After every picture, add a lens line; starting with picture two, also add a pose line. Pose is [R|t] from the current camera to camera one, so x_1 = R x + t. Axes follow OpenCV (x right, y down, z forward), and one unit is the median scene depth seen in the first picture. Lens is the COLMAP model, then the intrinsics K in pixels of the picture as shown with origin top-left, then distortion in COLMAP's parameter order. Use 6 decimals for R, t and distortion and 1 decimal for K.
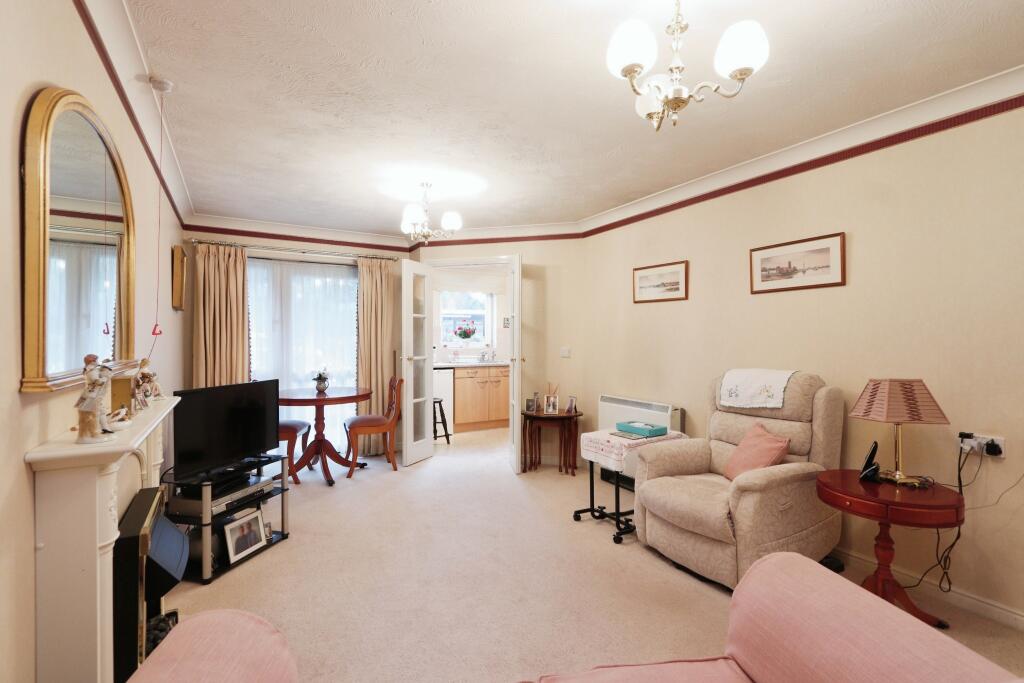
lens RADIAL K [[474.7, 0, 512.0], [0, 474.7, 341.5], [0, 0, 1]] dist [0.000201, -0.000272]
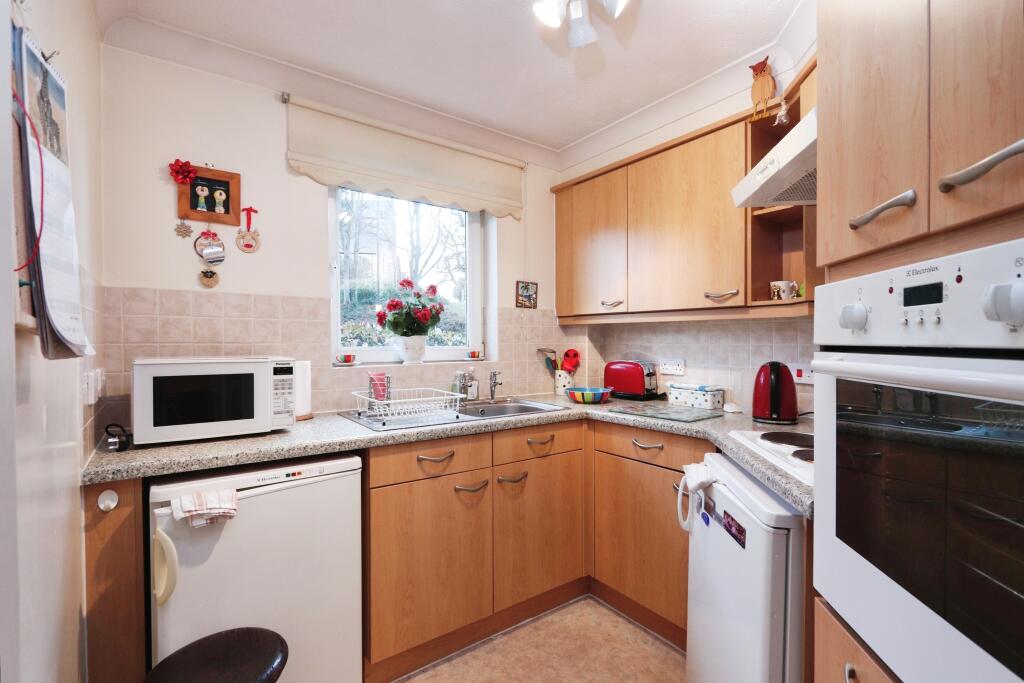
lens RADIAL K [[462.5, 0, 512.0], [0, 462.5, 341.5], [0, 0, 1]] dist [0.000135, -0.000248]
pose [[0.994458, -0.001762, 0.105124, -0.063320], [0.001601, 0.999997, 0.001620, -0.003102], [-0.105127, -0.001443, 0.994458, 0.679658]]
